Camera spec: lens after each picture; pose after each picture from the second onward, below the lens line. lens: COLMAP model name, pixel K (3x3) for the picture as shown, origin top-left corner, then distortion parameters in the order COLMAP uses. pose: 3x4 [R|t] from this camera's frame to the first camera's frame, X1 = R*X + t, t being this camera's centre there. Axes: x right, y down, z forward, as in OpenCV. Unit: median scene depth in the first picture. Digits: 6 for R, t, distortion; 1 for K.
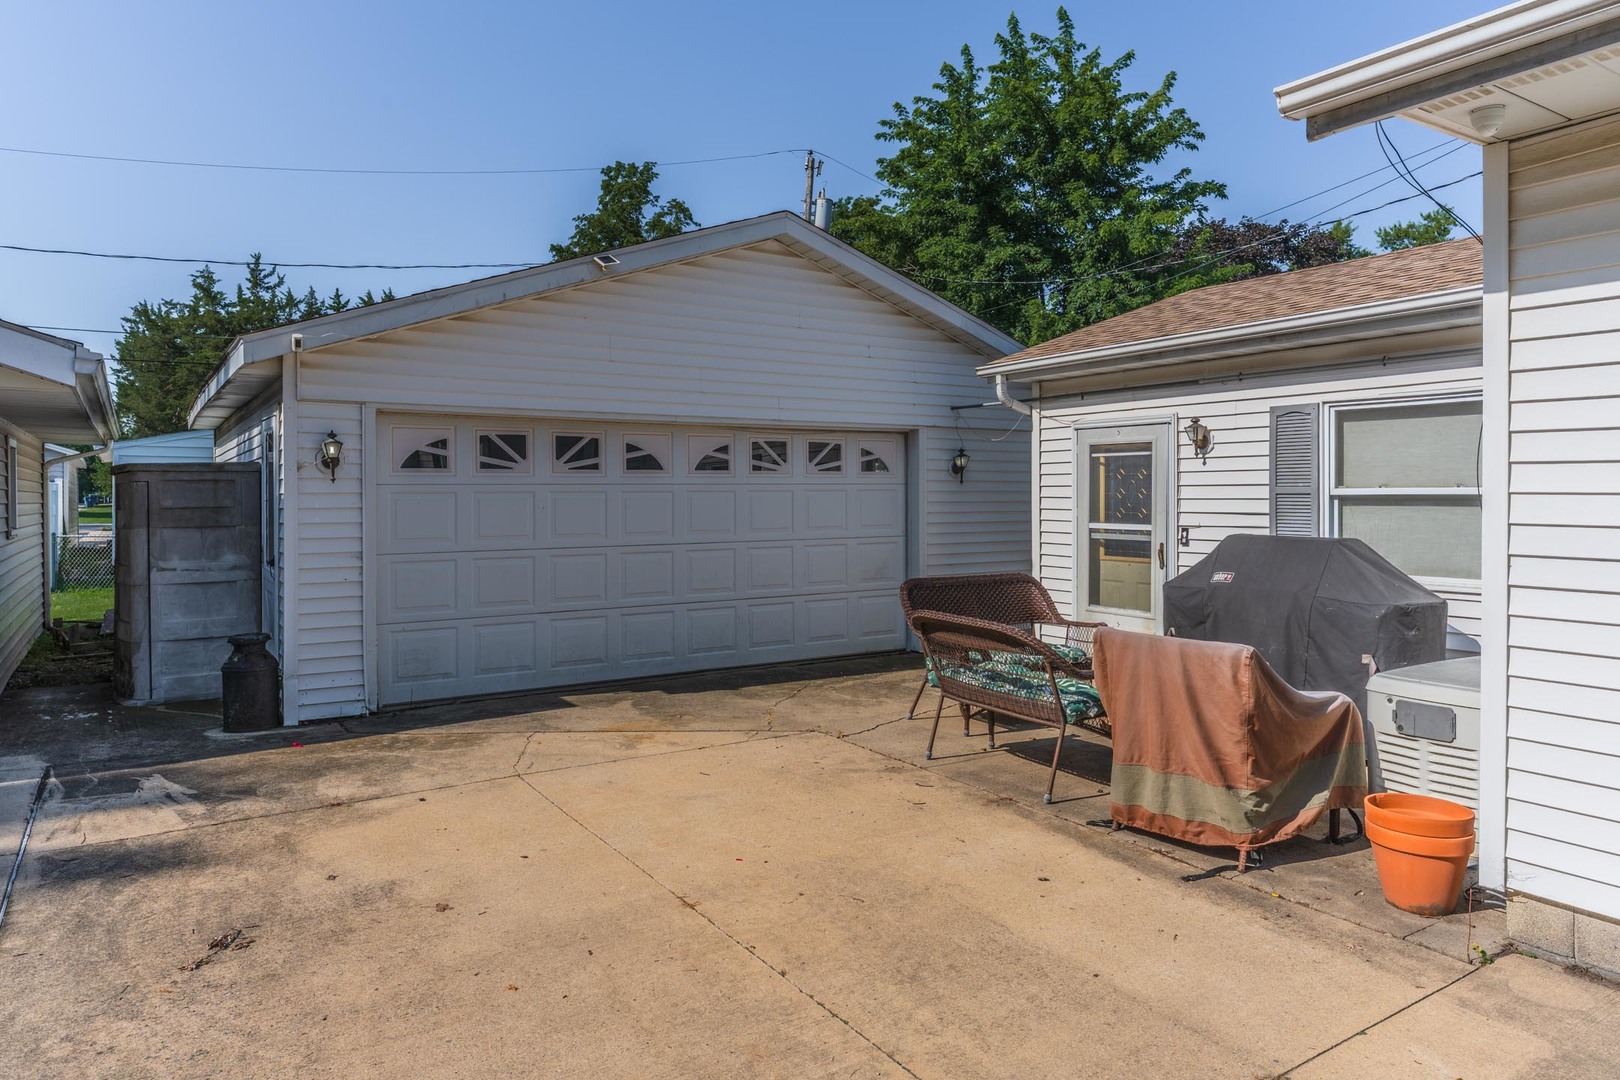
lens RADIAL K [[1013.0, 0, 799.5], [0, 1013.0, 495.1], [0, 0, 1]] dist [-0.009607, 0.000896]
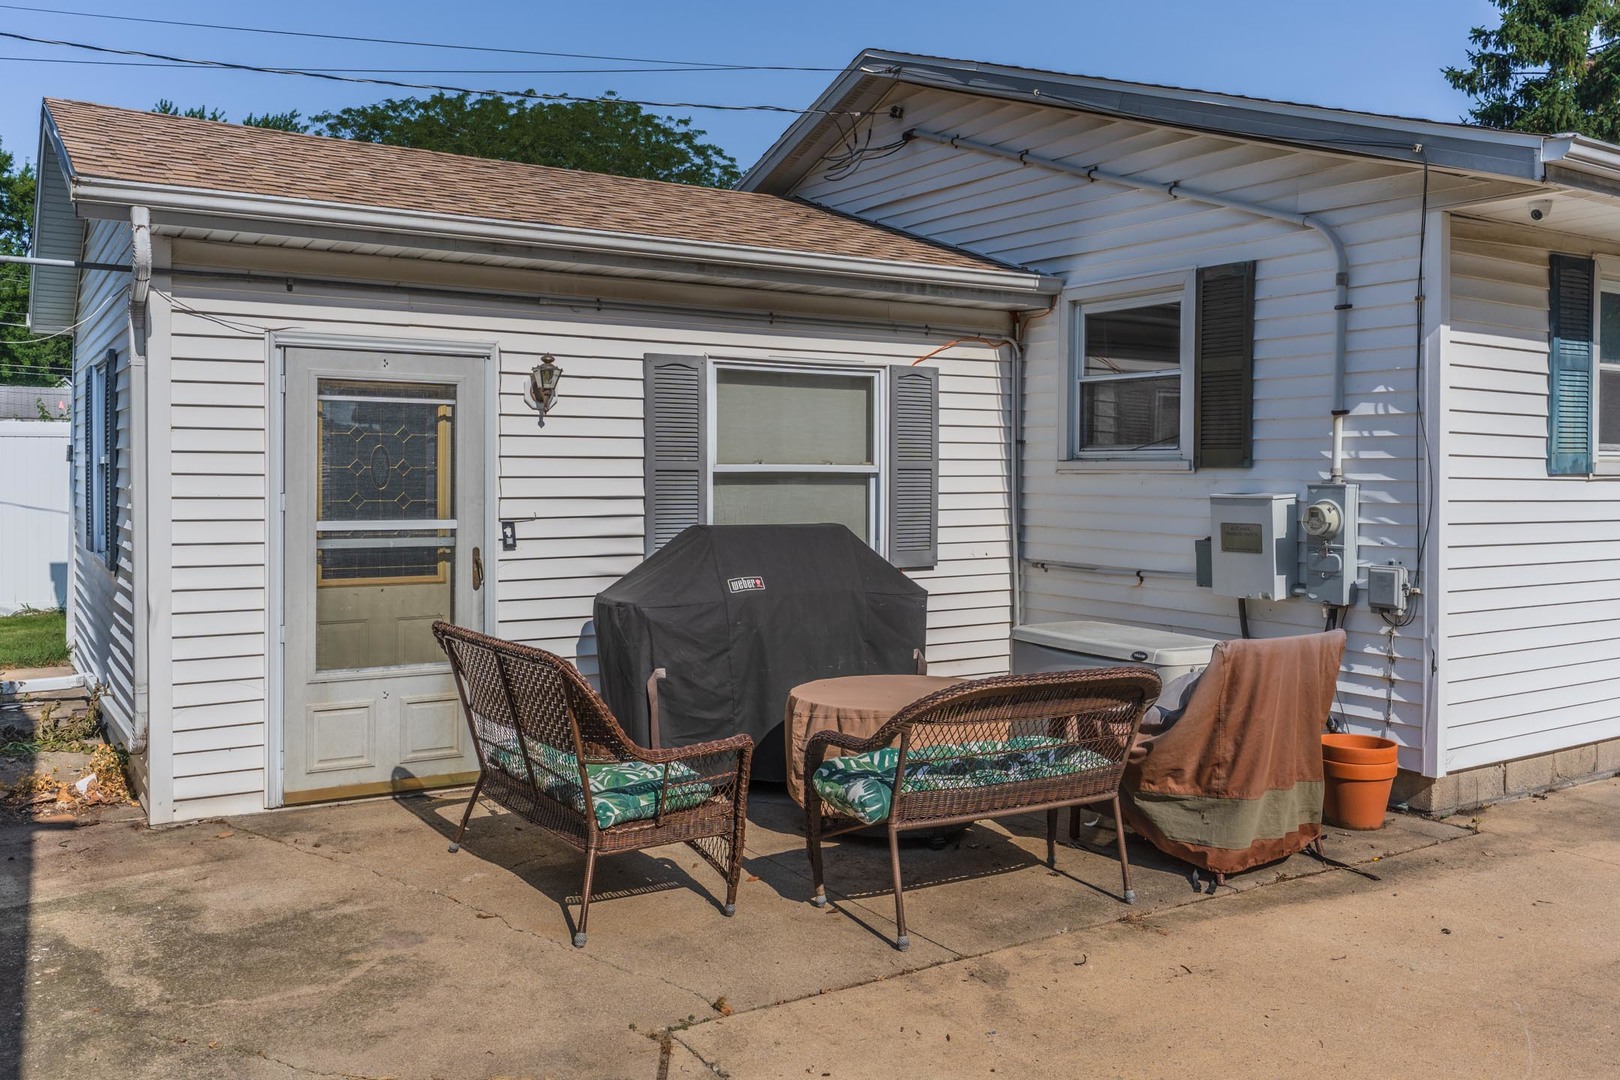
lens RADIAL K [[1302.8, 0, 810.6], [0, 1302.8, 471.6], [0, 0, 1]] dist [0.010557, -0.003208]
pose [[0.008239, -0.004686, 0.999955, -0.518423], [-0.007927, 0.999957, 0.004751, -0.005954], [-0.999935, -0.007966, 0.008202, 0.915802]]
